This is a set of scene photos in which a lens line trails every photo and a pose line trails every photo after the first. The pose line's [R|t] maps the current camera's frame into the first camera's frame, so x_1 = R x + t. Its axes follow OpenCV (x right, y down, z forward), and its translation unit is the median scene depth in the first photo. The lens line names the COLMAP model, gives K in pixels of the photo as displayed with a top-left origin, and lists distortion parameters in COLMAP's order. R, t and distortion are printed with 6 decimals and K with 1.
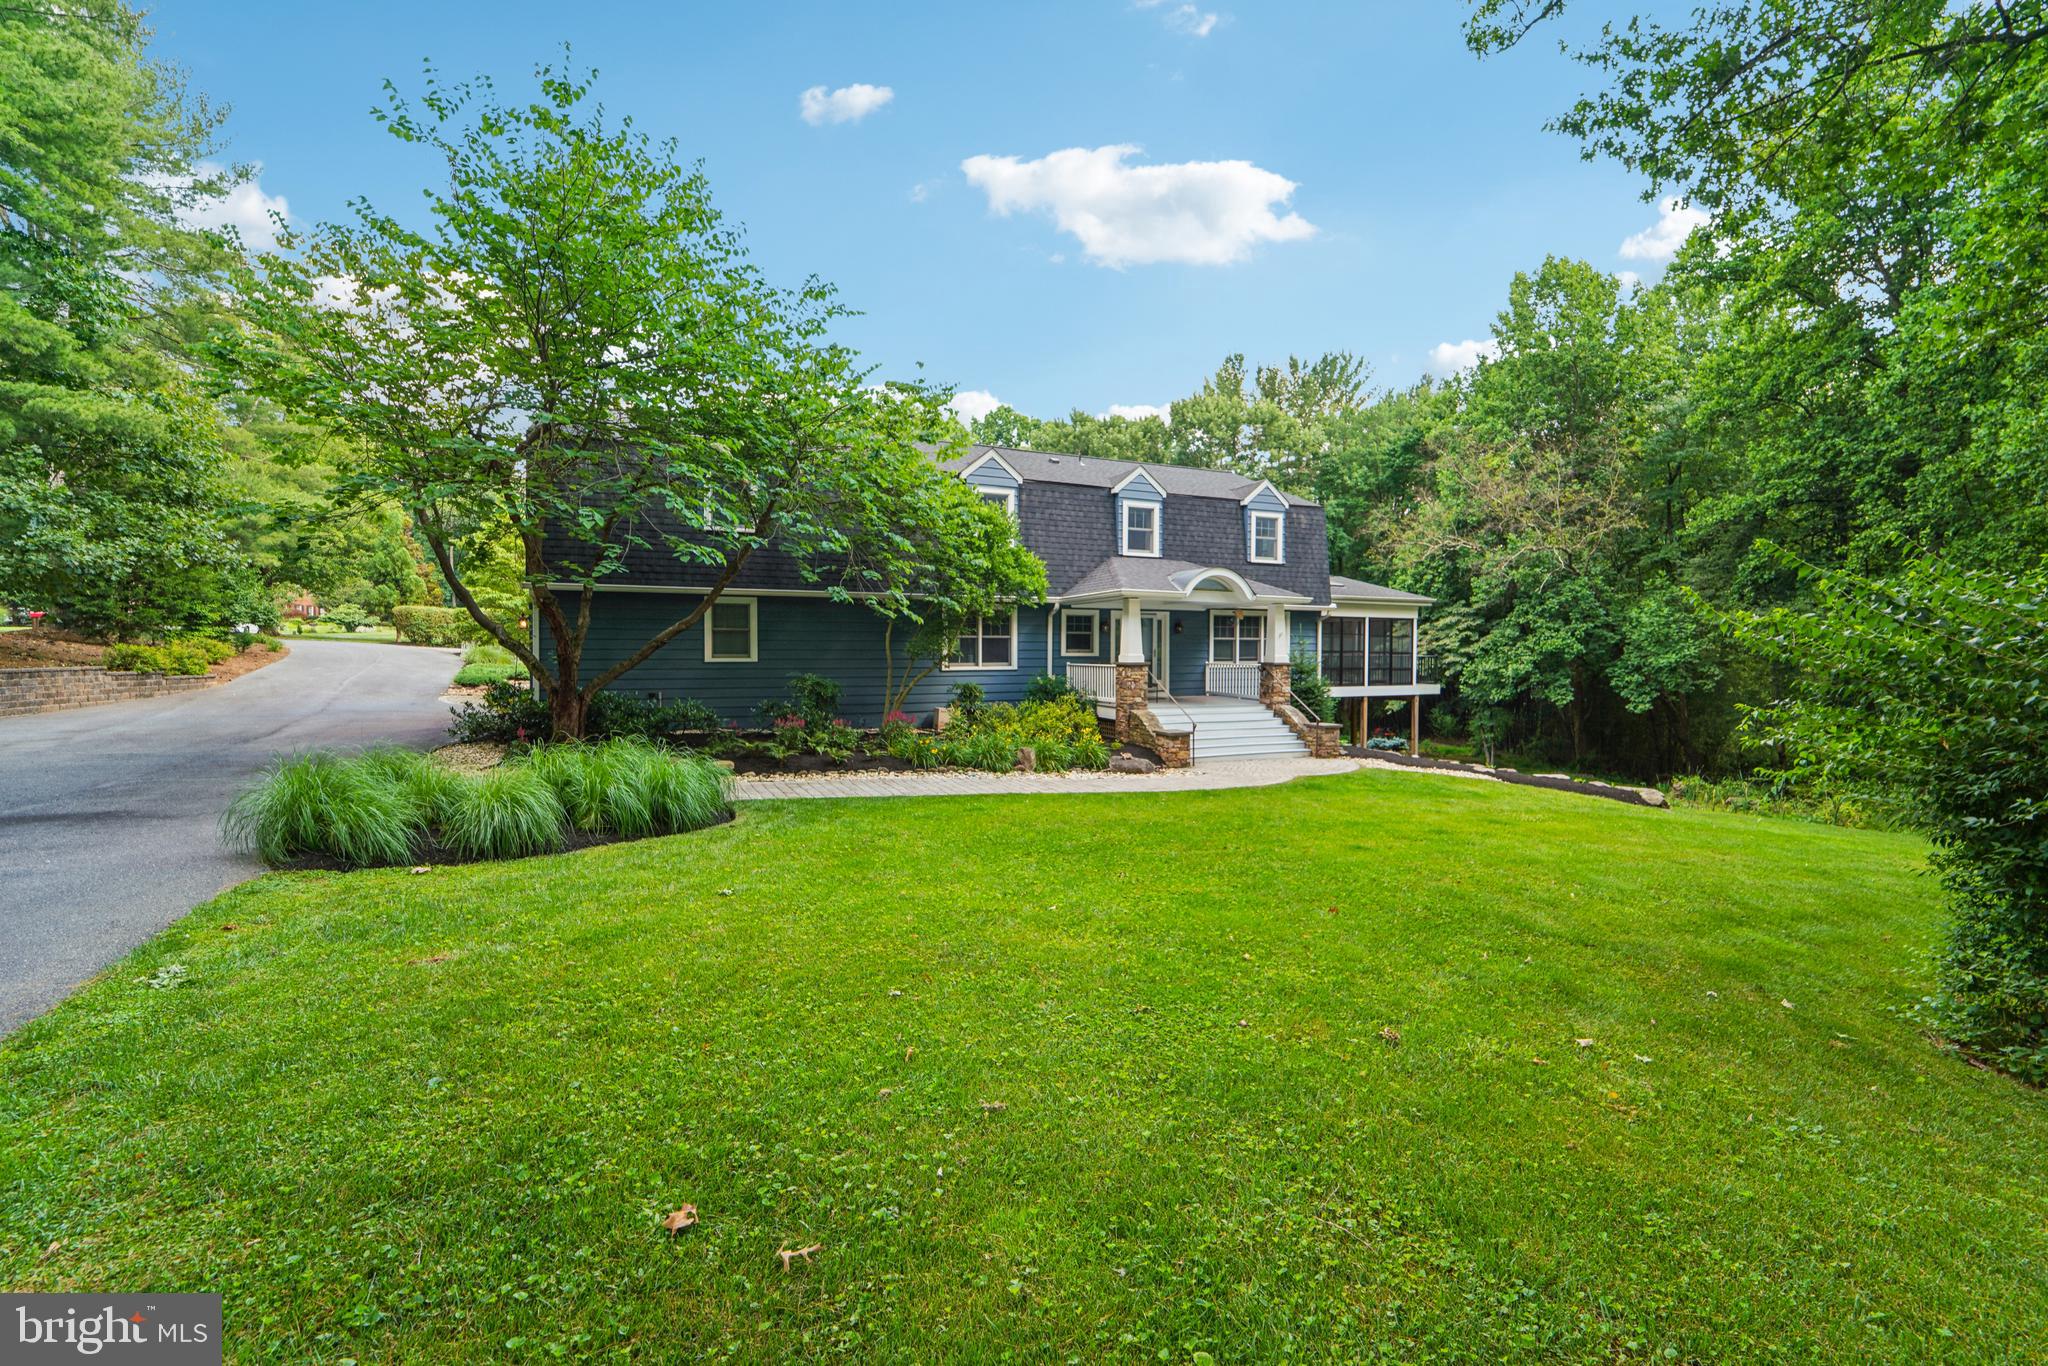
lens RADIAL K [[847.9, 0, 1014.4], [0, 847.9, 679.2], [0, 0, 1]] dist [-0.018722, -0.000442]
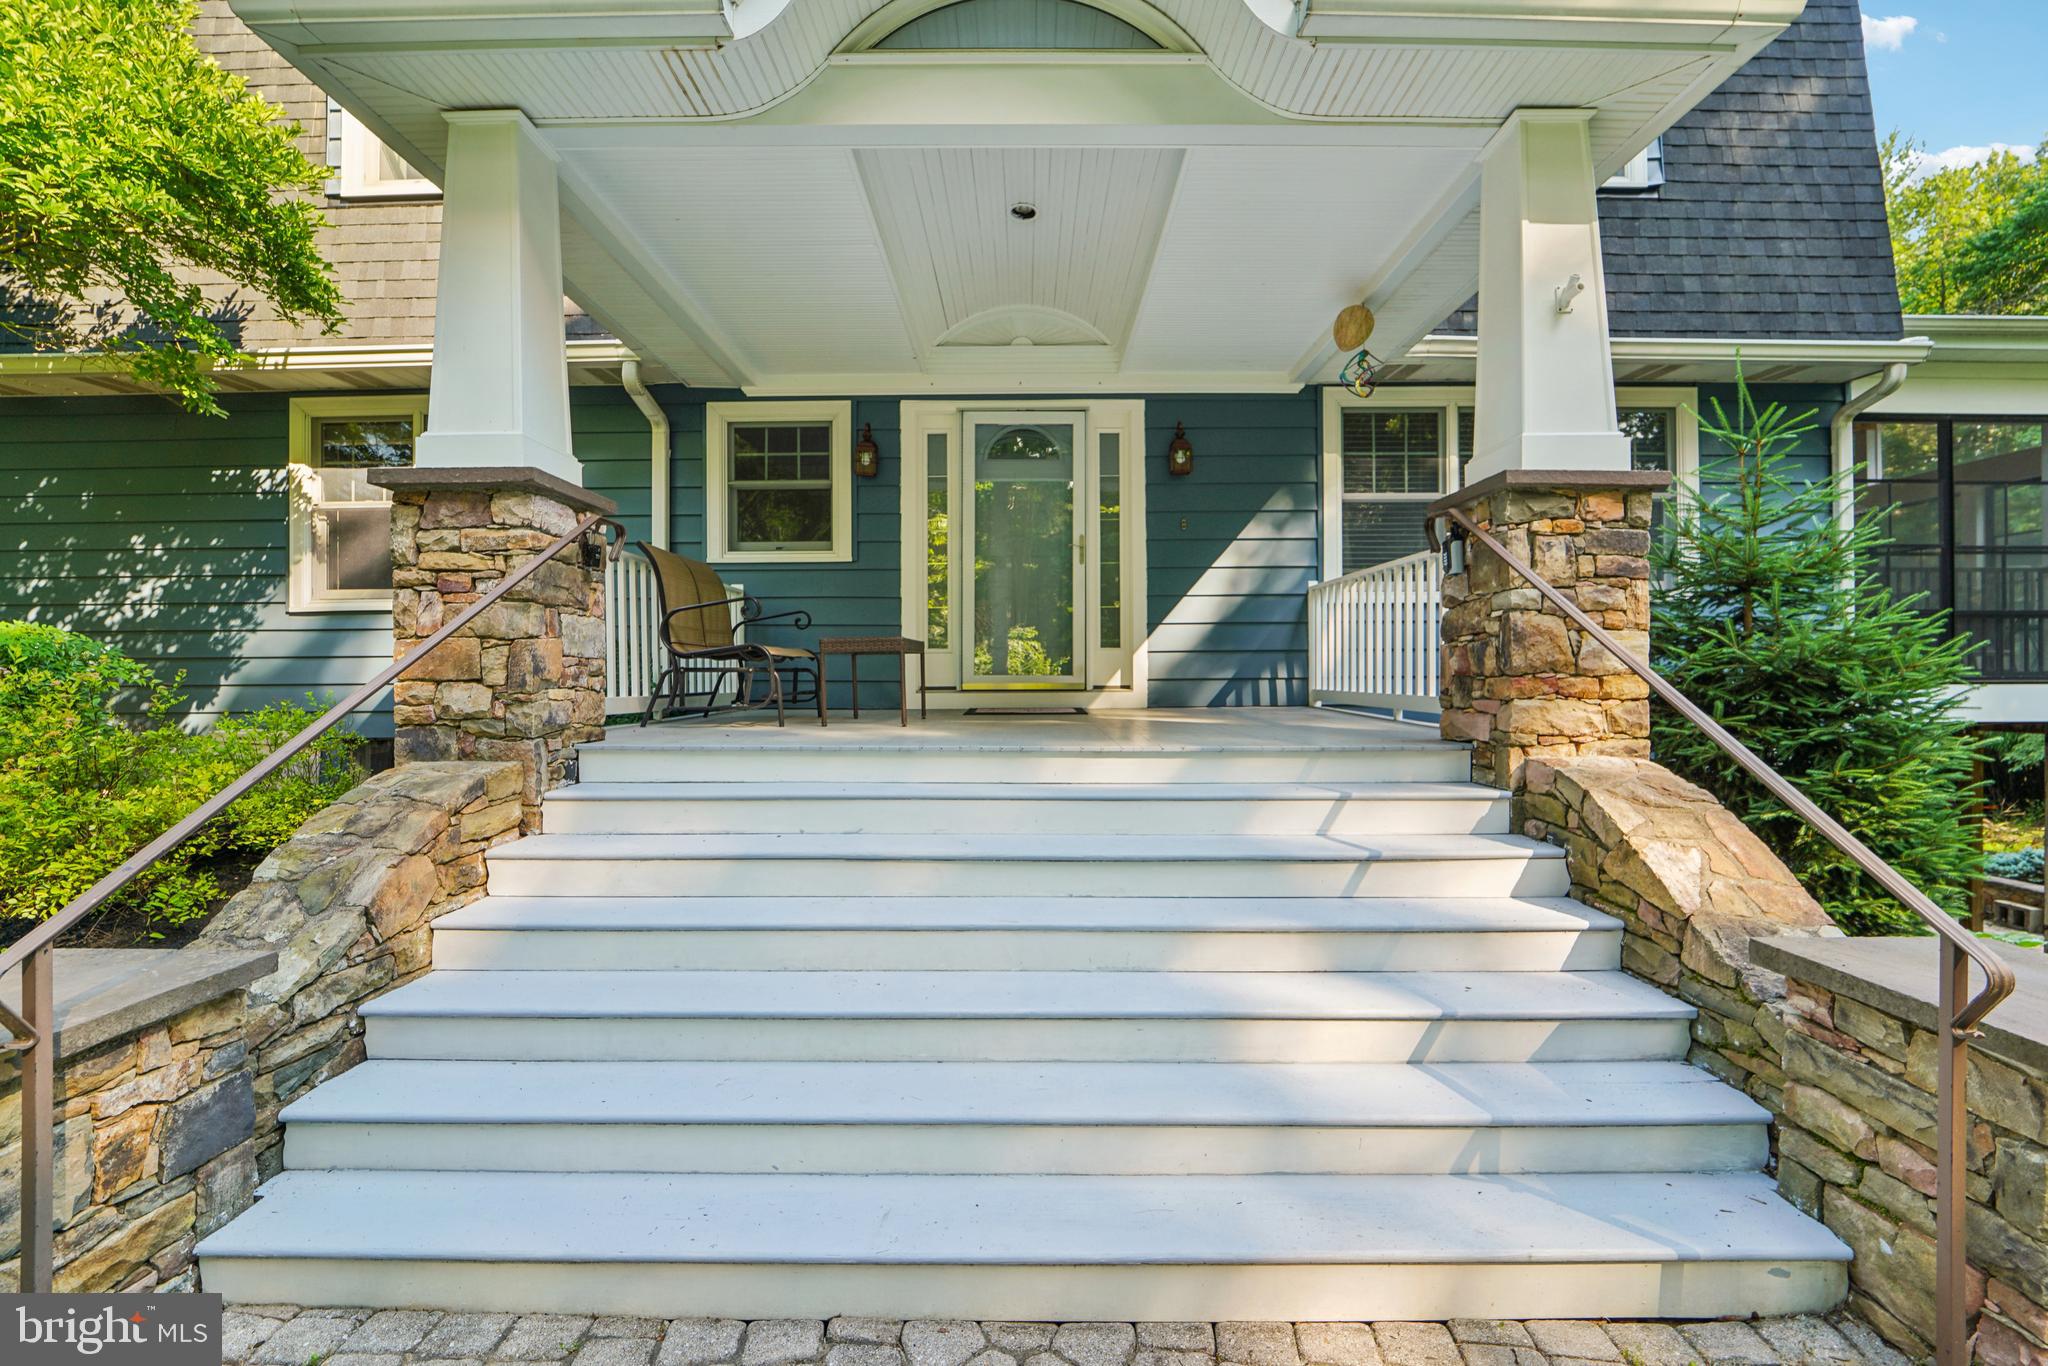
lens RADIAL K [[847.9, 0, 1025.8], [0, 847.9, 682.3], [0, 0, 1]] dist [-0.018722, -0.000442]
pose [[0.916444, -0.004263, -0.400140, 0.249840], [-0.010293, 0.999361, -0.034220, 0.020427], [0.400030, 0.035479, 0.915815, 0.717092]]
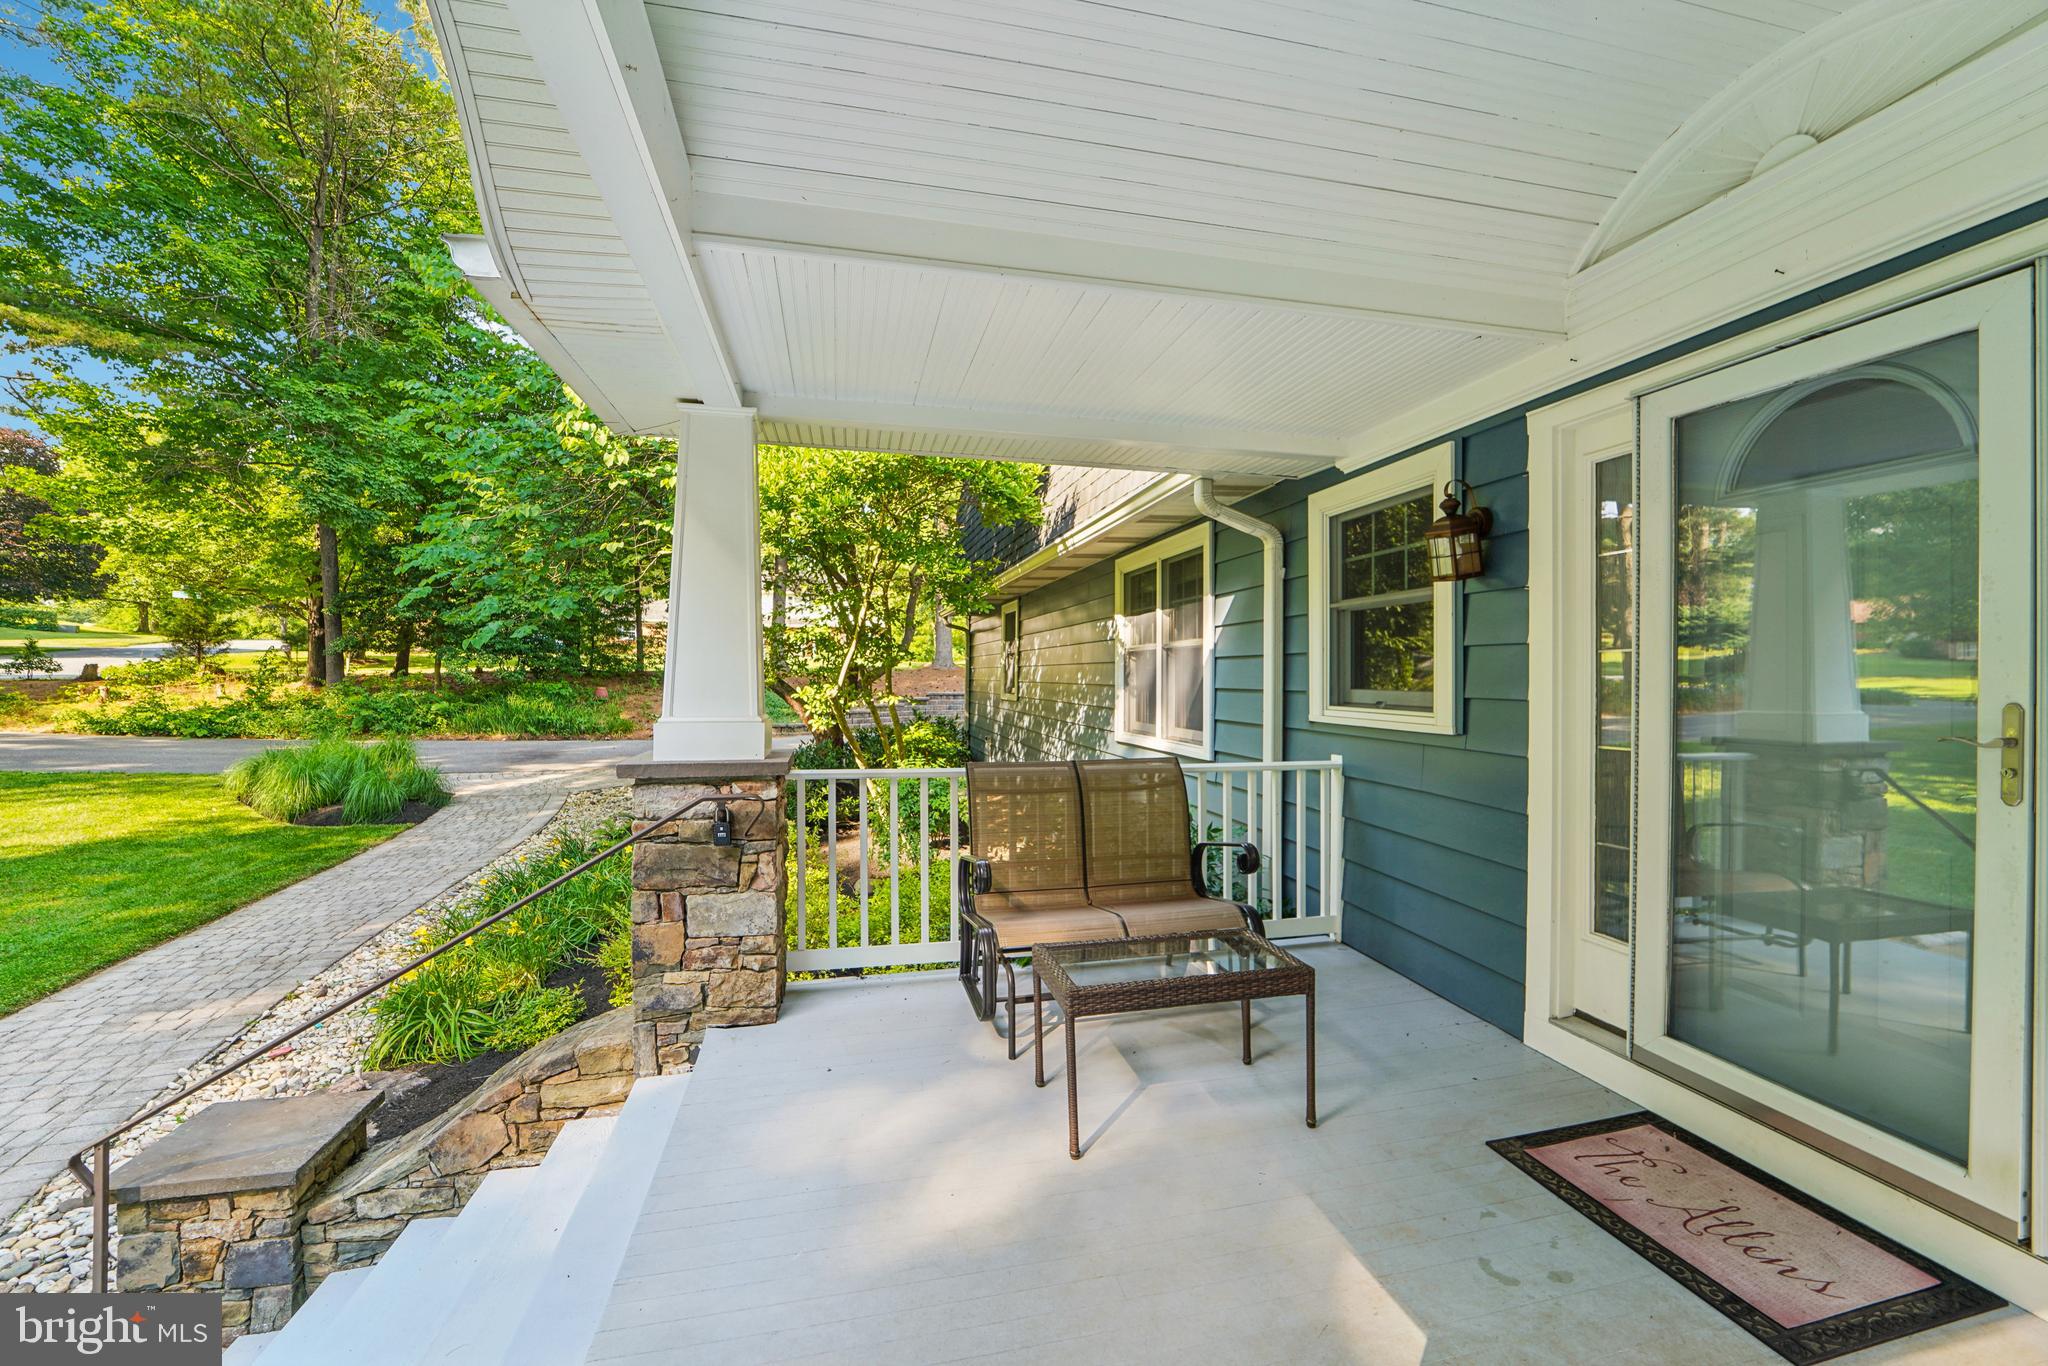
lens RADIAL K [[847.9, 0, 1029.7], [0, 847.9, 679.3], [0, 0, 1]] dist [-0.018722, -0.000442]
pose [[-0.178298, 0.002598, -0.983973, 0.248955], [-0.042873, 0.999026, 0.010406, -0.033927], [0.983042, 0.044042, -0.178013, 0.891422]]
